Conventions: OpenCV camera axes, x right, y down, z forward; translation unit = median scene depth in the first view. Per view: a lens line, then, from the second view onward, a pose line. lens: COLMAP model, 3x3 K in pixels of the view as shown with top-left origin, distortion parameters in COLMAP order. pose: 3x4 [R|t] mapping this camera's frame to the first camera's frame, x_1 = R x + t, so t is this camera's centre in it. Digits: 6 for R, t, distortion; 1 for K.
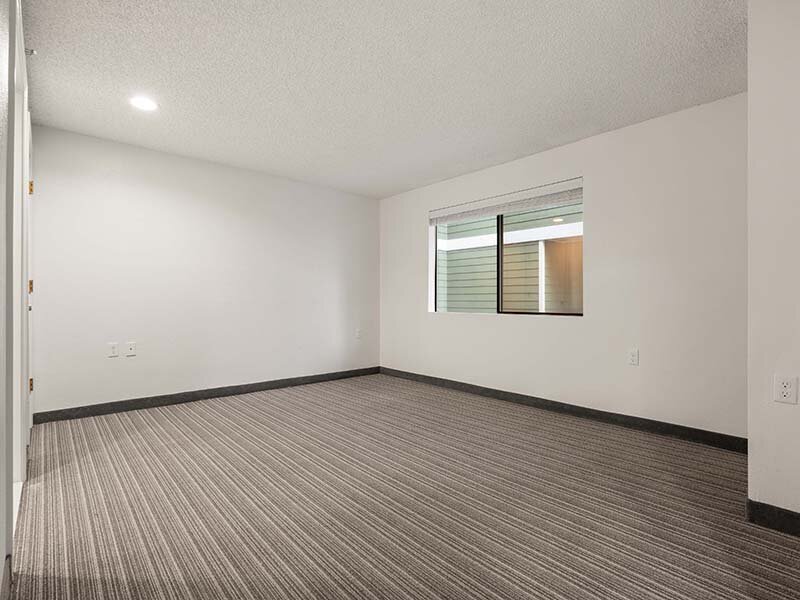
lens RADIAL K [[394.7, 0, 396.5], [0, 394.7, 300.5], [0, 0, 1]] dist [-0.007988, -0.000590]
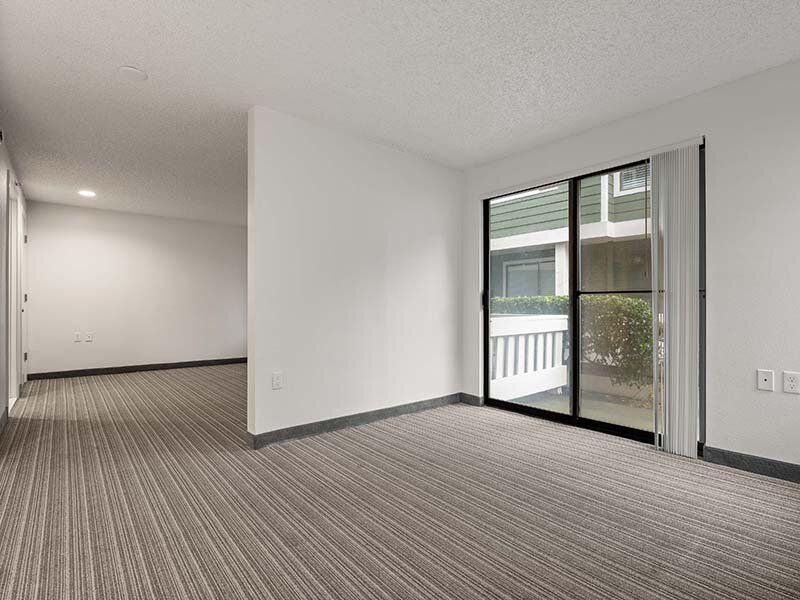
lens RADIAL K [[396.3, 0, 399.1], [0, 396.3, 313.1], [0, 0, 1]] dist [0.002873, 0.000313]
pose [[0.999376, -0.005723, -0.034858, 0.563664], [0.006515, 0.999722, 0.022643, -0.010602], [0.034719, -0.022856, 0.999136, -0.504667]]
